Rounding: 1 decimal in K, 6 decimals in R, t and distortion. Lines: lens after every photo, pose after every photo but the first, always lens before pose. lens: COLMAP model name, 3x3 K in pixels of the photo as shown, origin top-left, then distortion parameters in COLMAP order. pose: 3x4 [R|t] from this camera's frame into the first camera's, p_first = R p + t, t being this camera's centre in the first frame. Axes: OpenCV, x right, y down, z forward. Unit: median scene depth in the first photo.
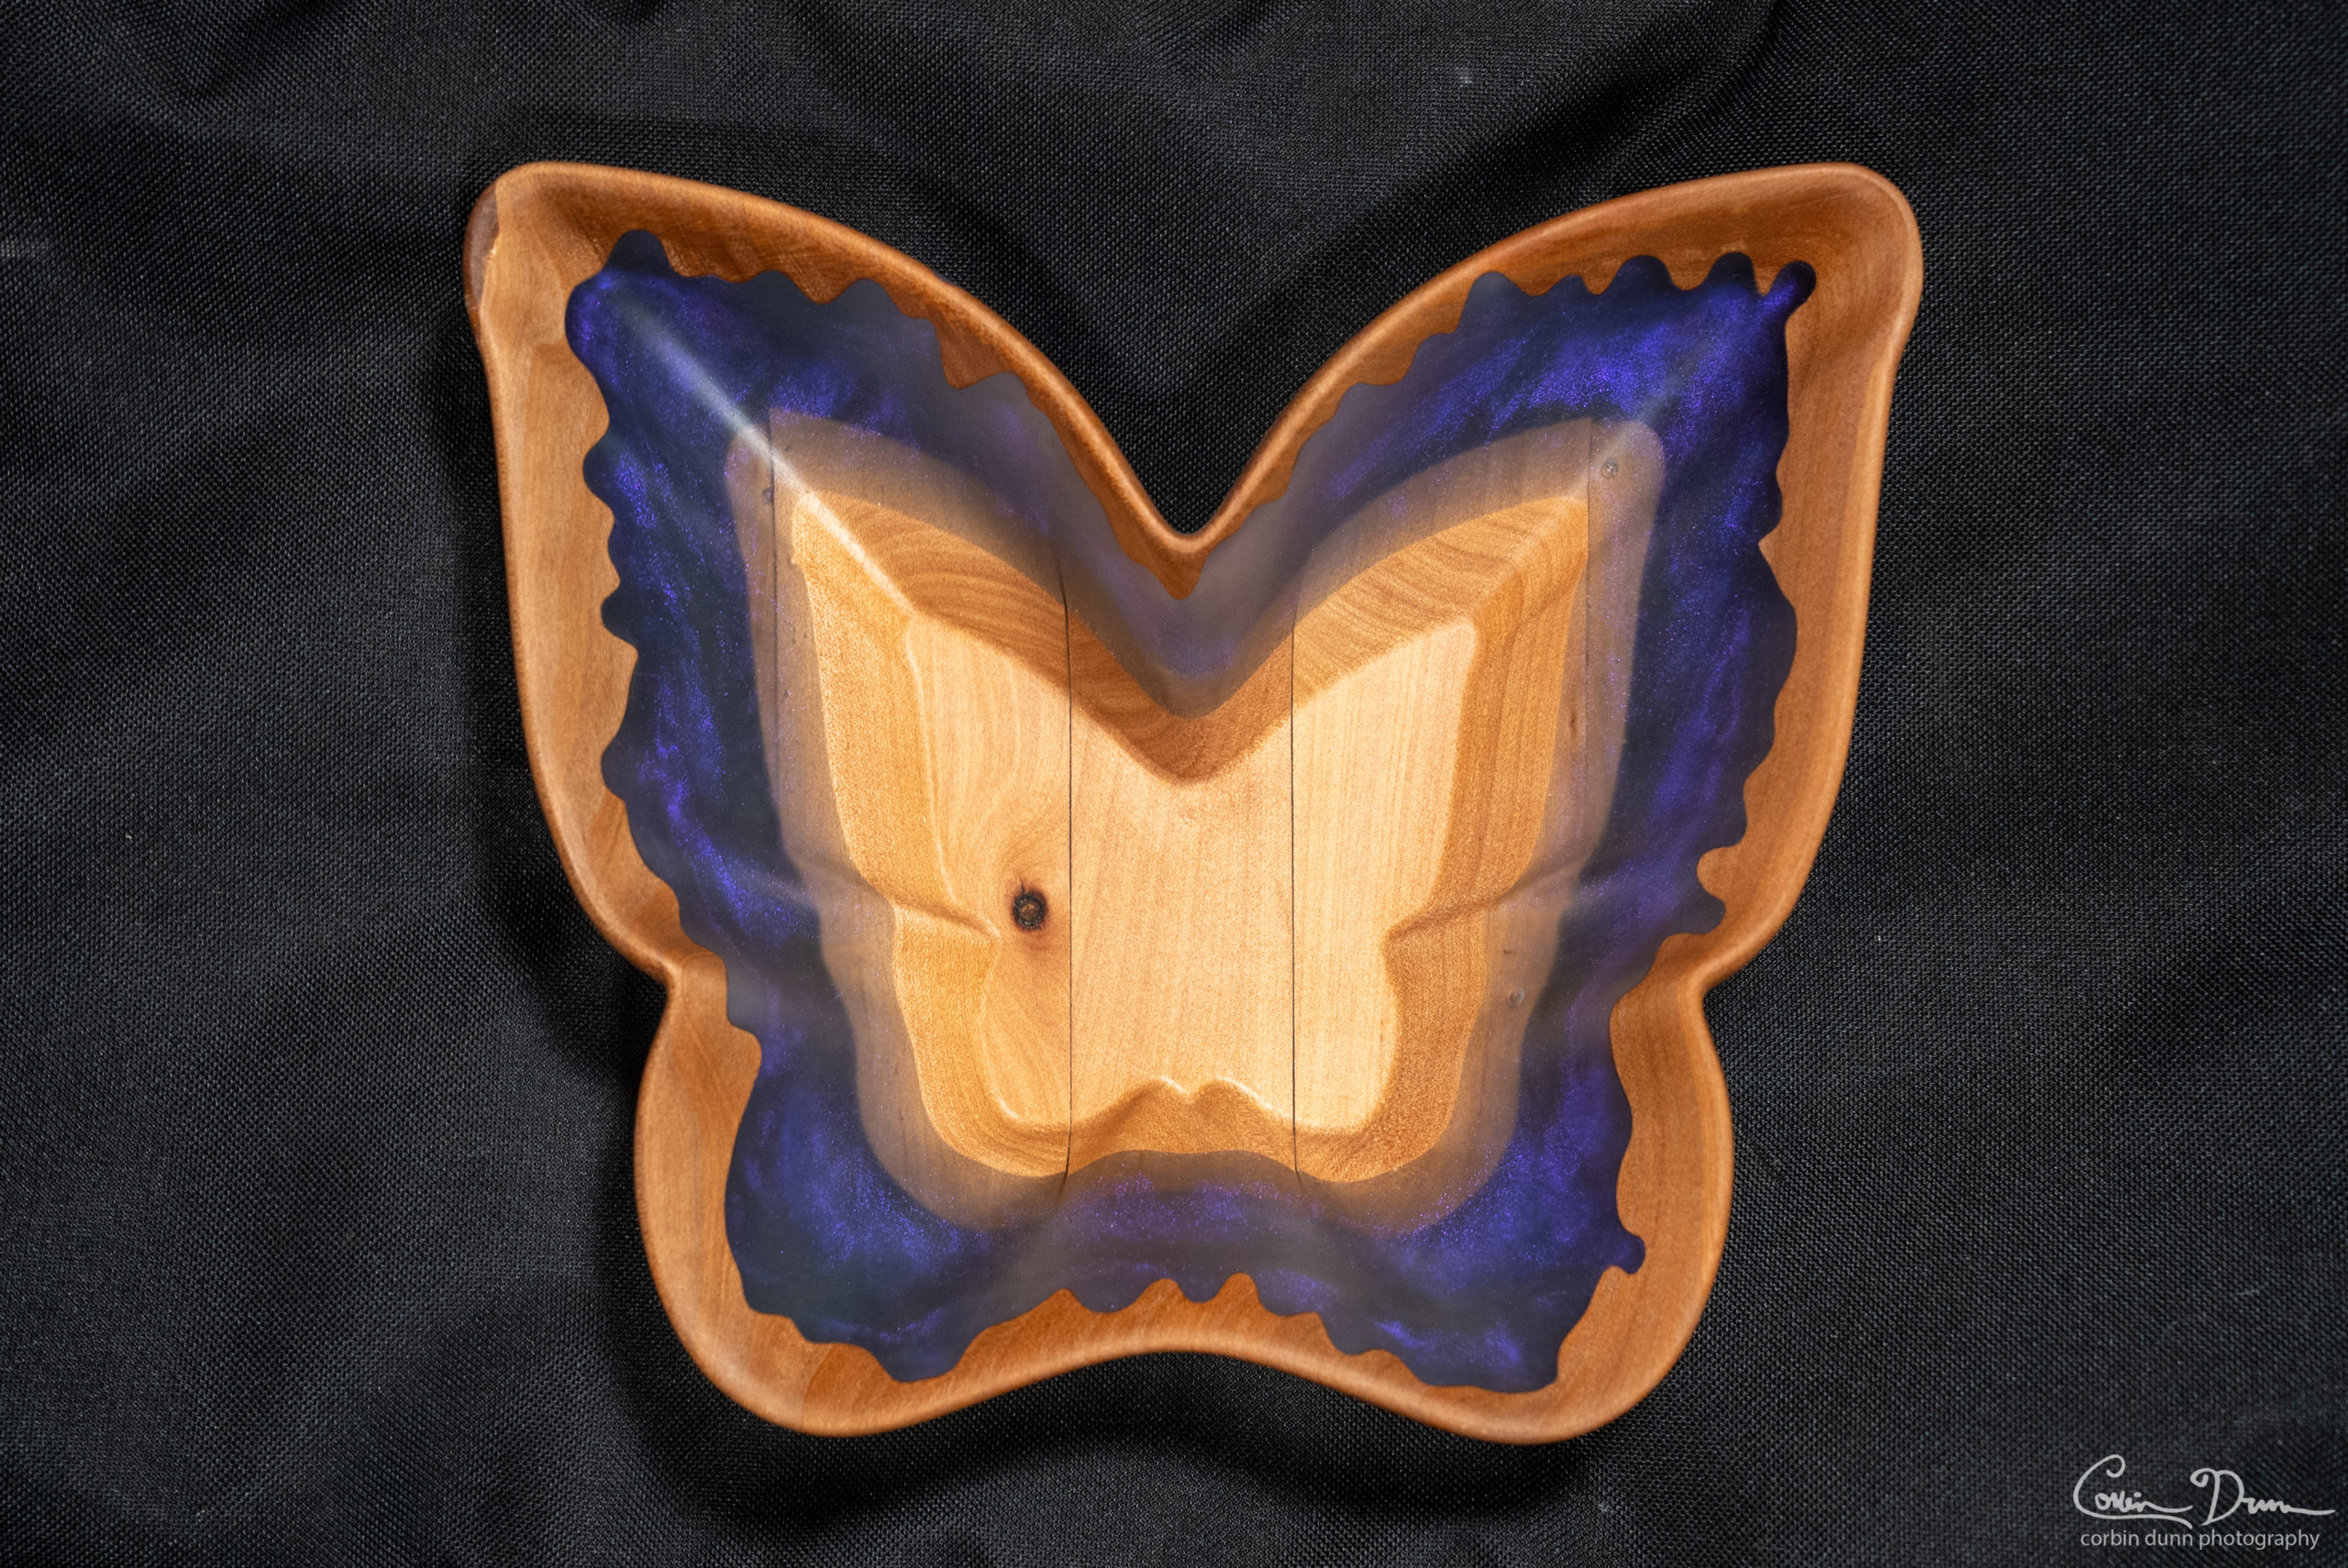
lens RADIAL K [[3279.6, 0, 1159.6], [0, 3279.6, 766.4], [0, 0, 1]] dist [0.007217, 0.000000]
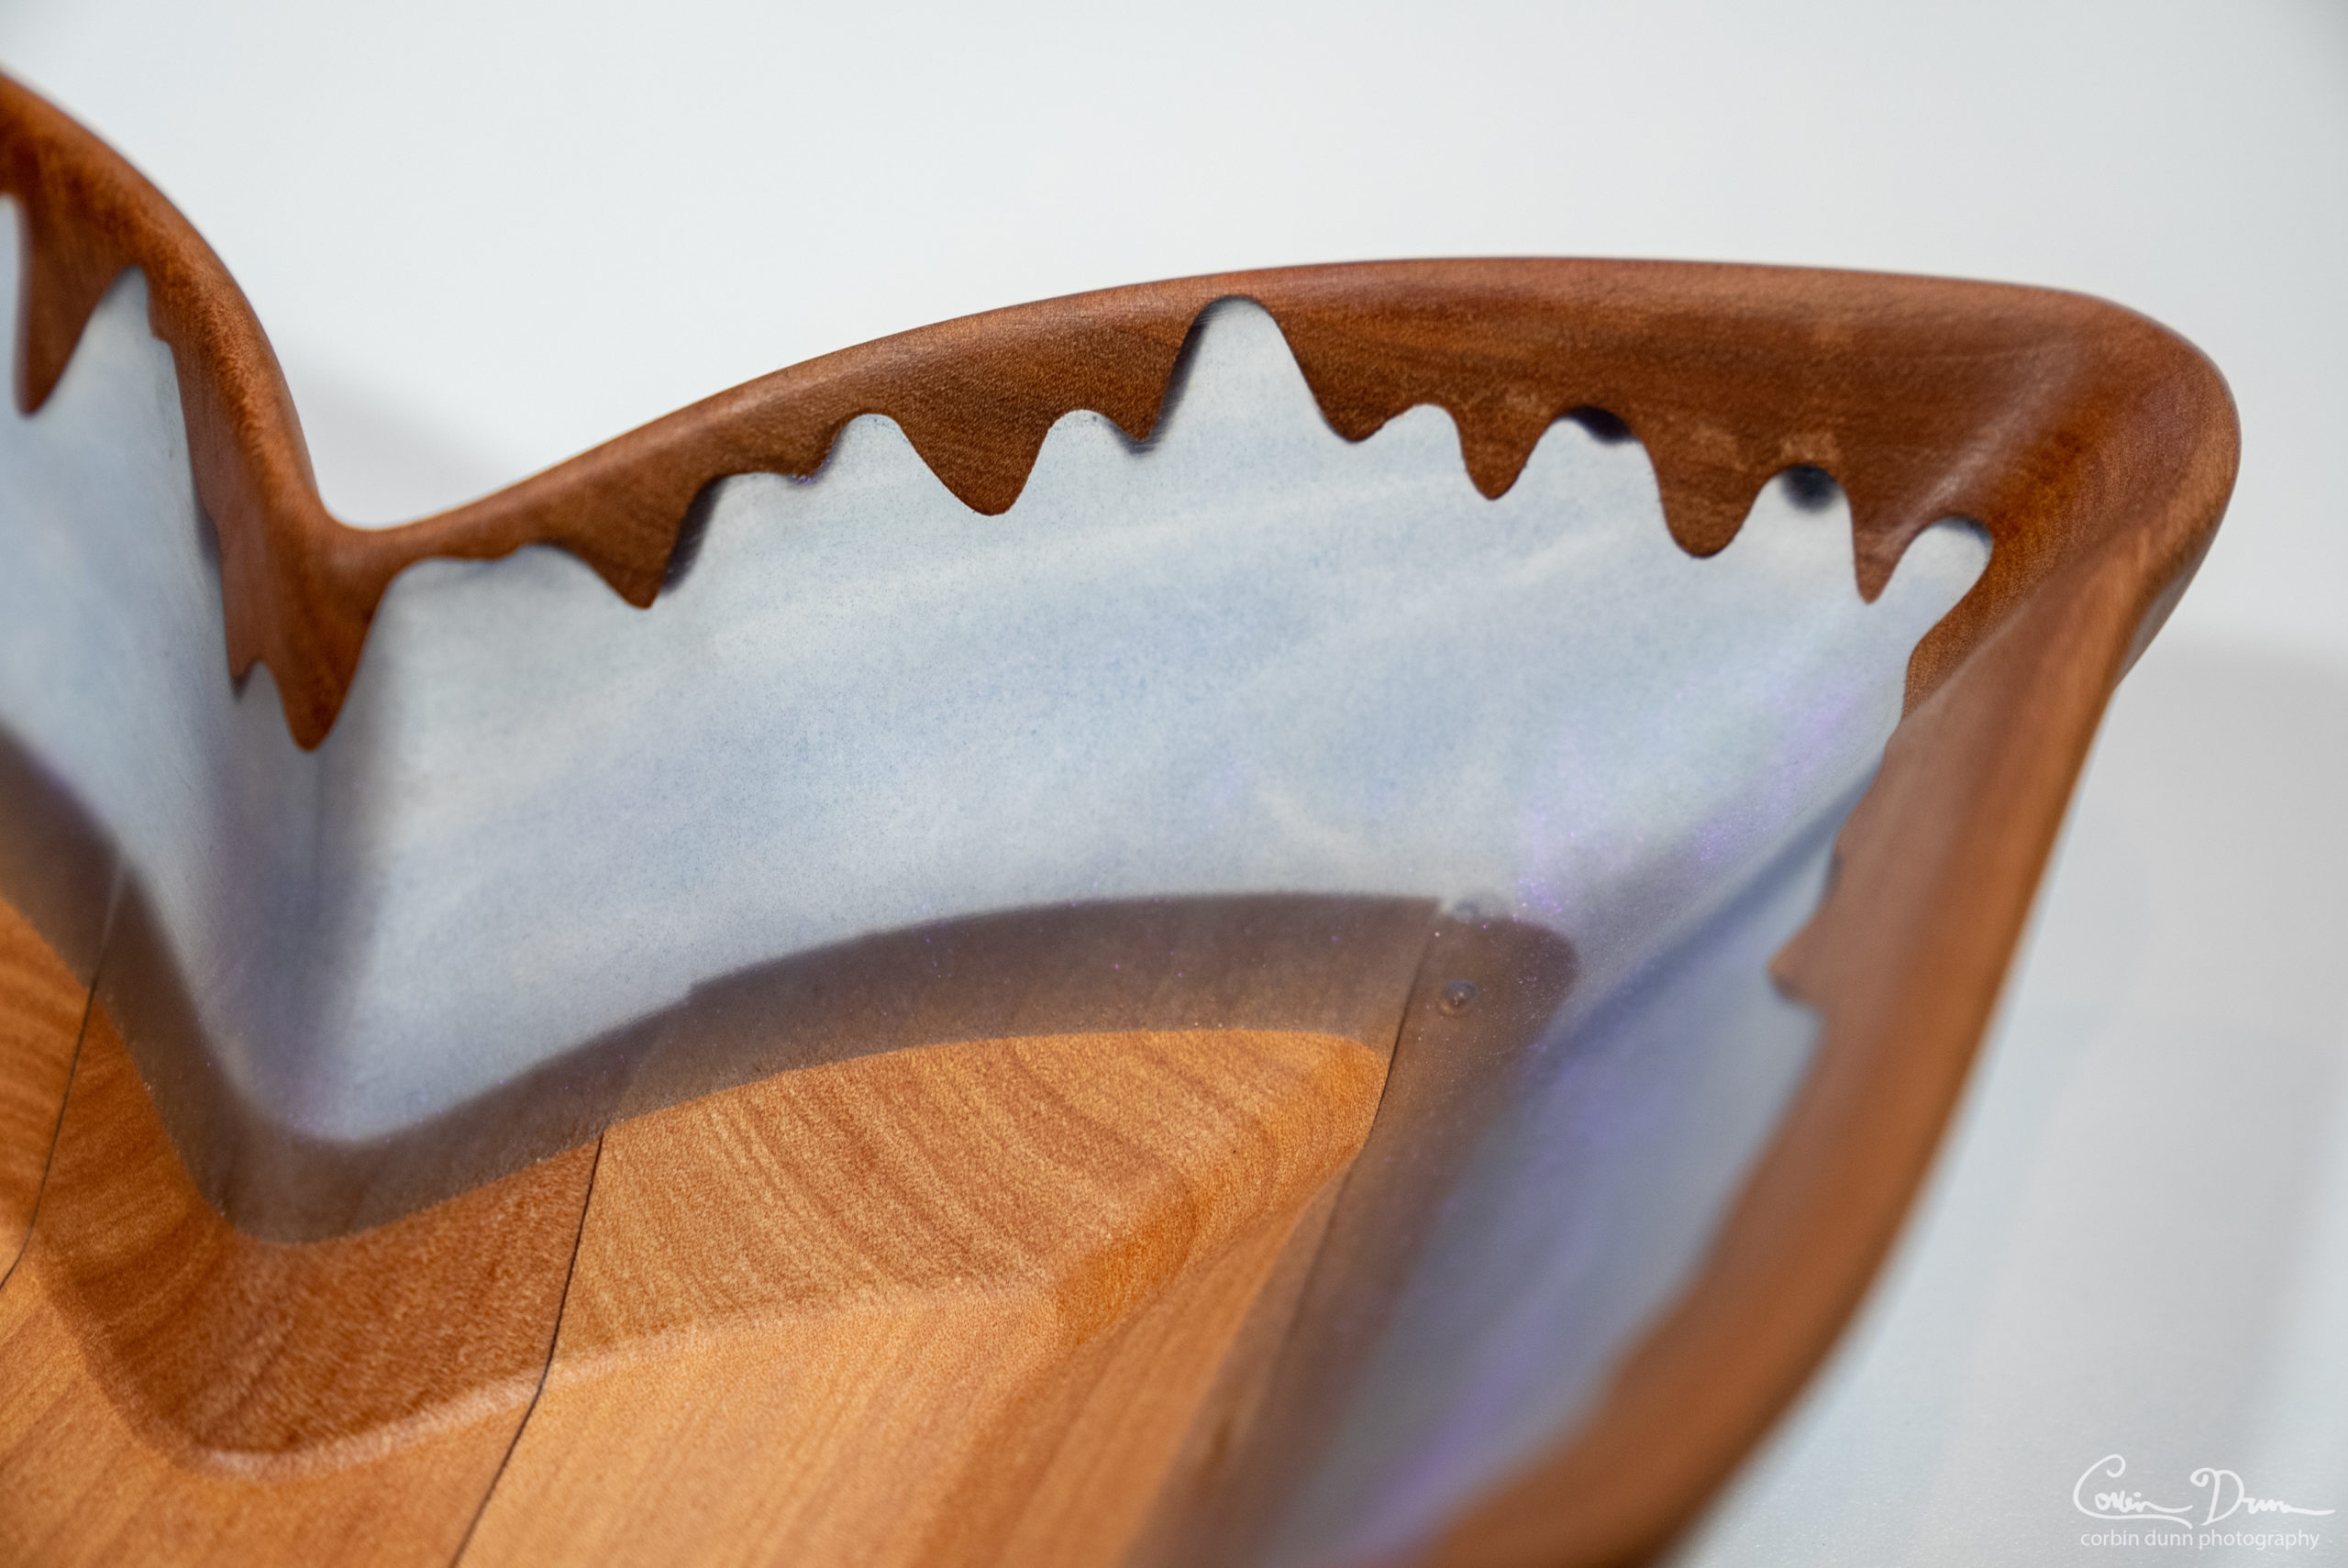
lens RADIAL K [[4391.1, 0, 1193.2], [0, 4391.1, 778.2], [0, 0, 1]] dist [0.179559, 0.000000]
pose [[0.968509, 0.193311, -0.156913, 0.185376], [-0.247007, 0.666824, -0.703088, 0.287955], [-0.031281, 0.719706, 0.693574, 0.592574]]
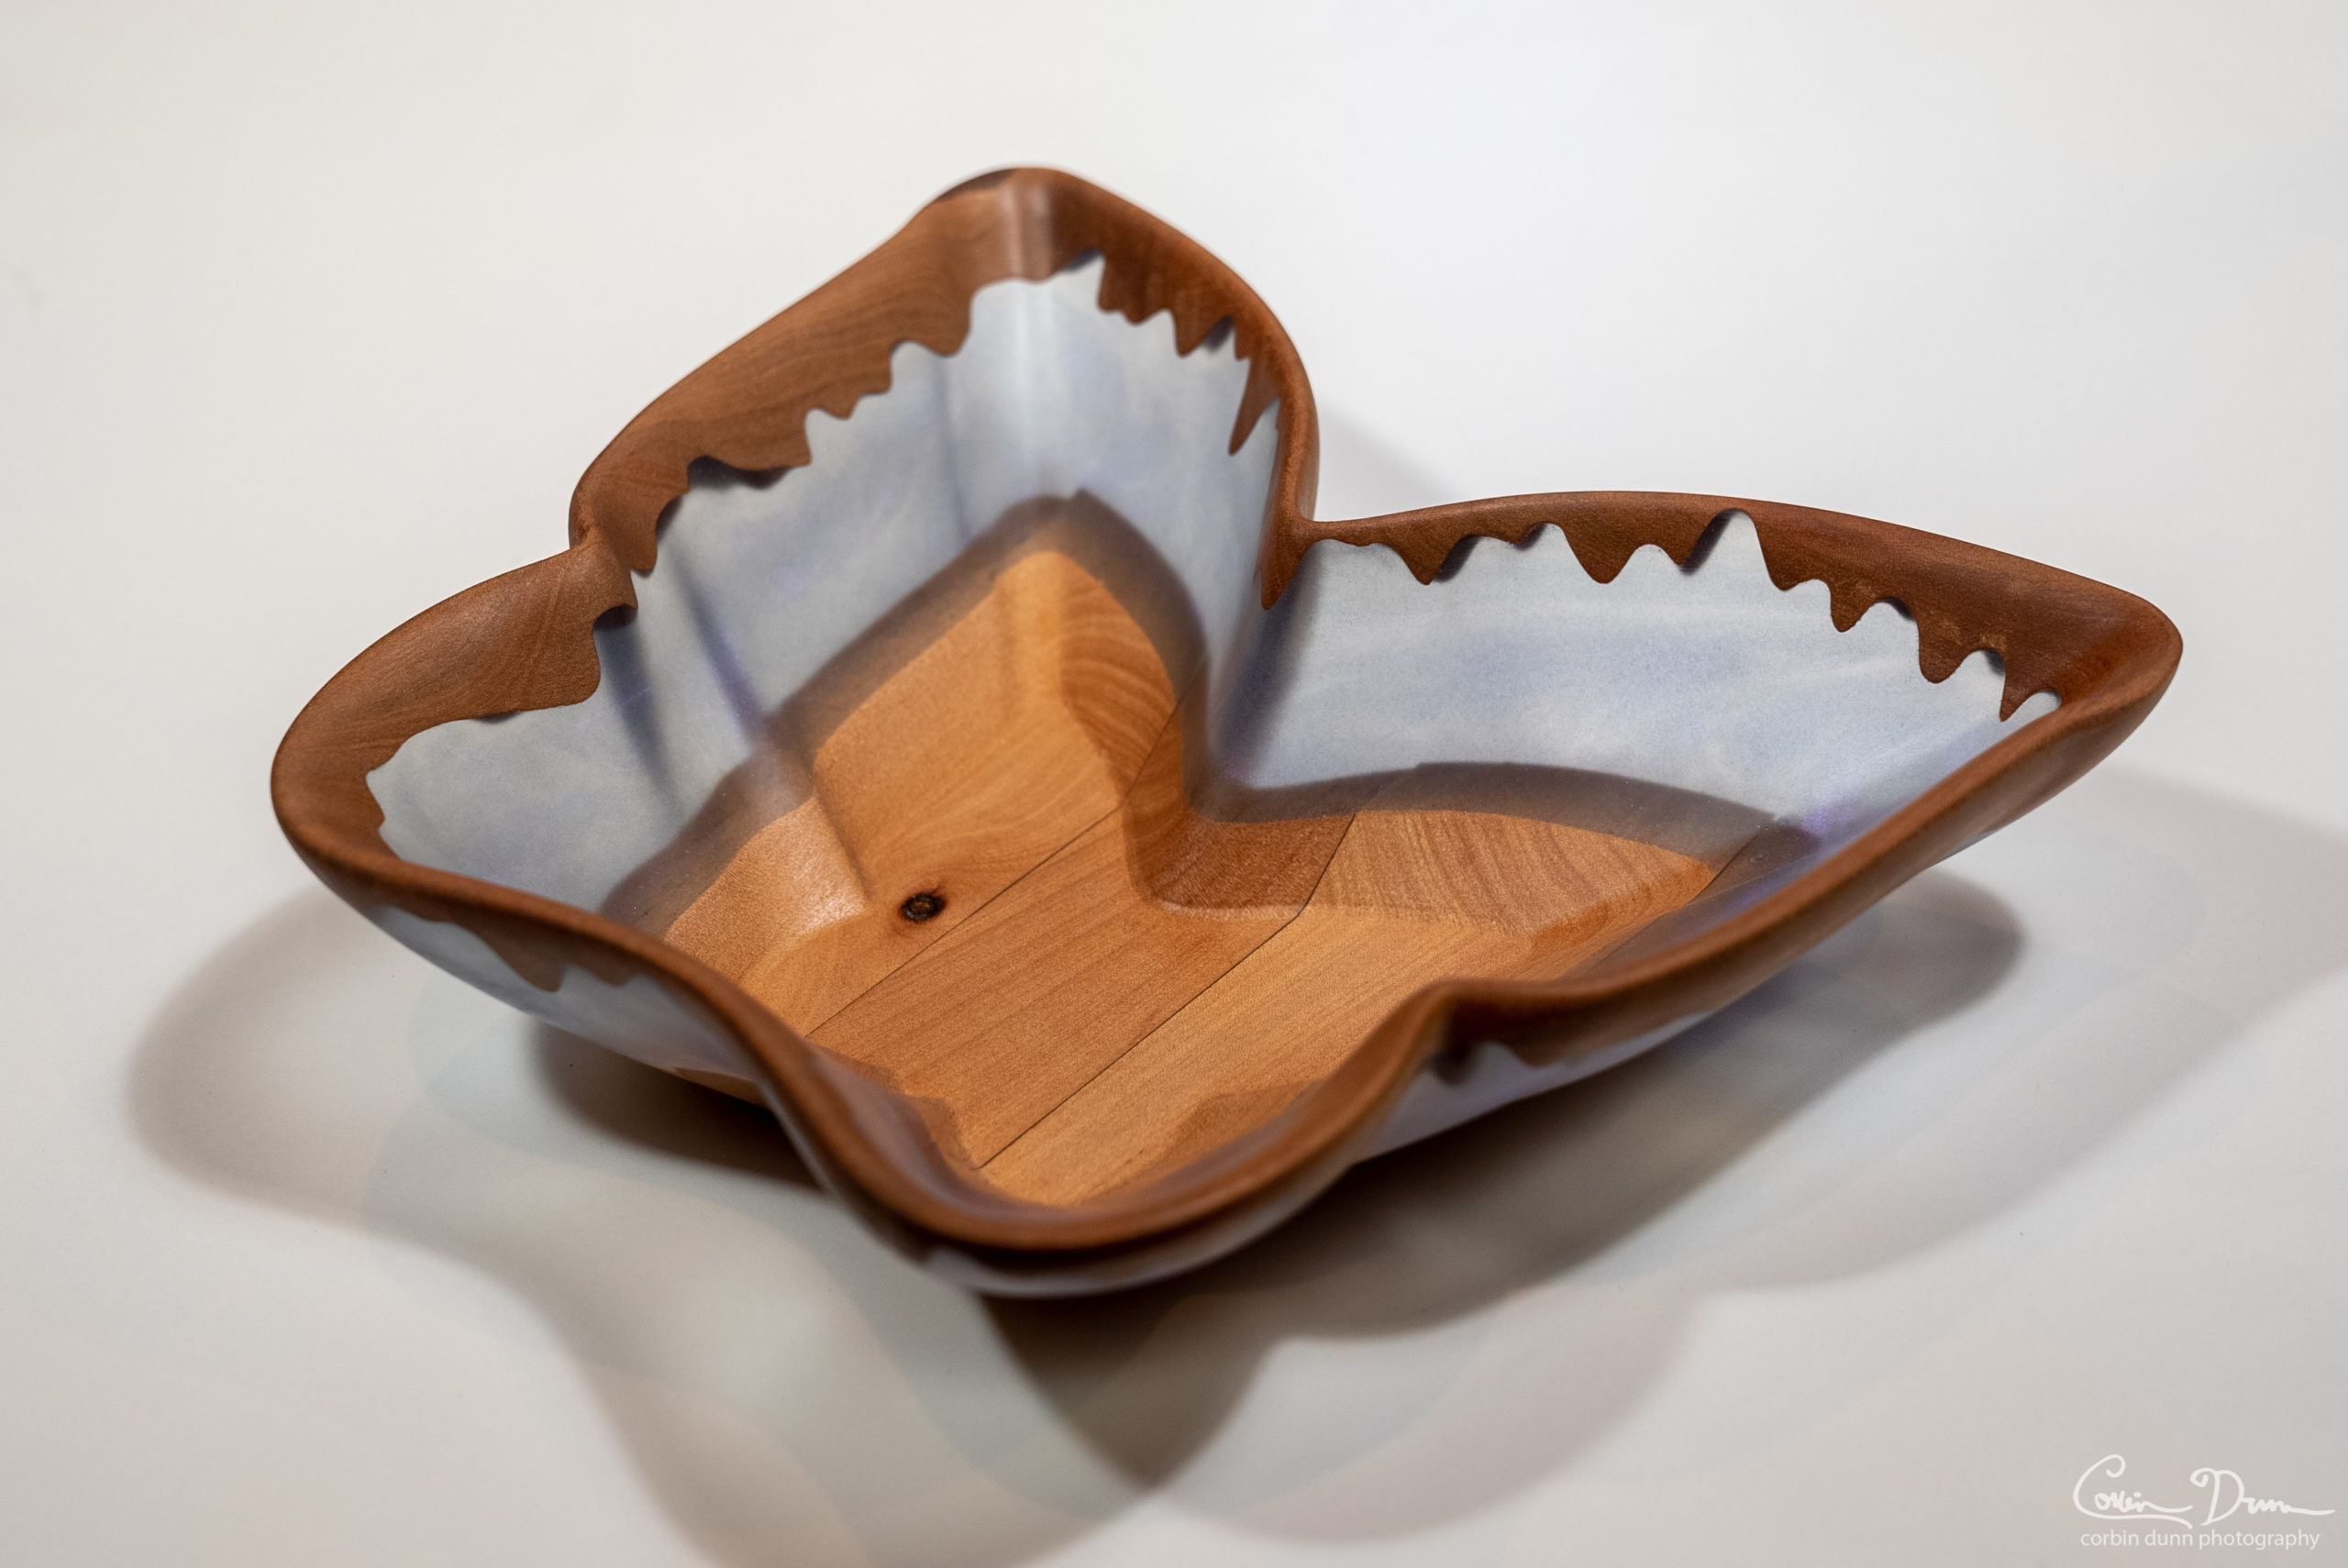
lens RADIAL K [[3539.2, 0, 1221.9], [0, 3539.2, 669.8], [0, 0, 1]] dist [-0.008879, 0.000000]
pose [[0.764130, 0.387646, -0.515593, 0.486362], [-0.643848, 0.507361, -0.572752, 0.504484], [0.039567, 0.769620, 0.637275, 0.362180]]
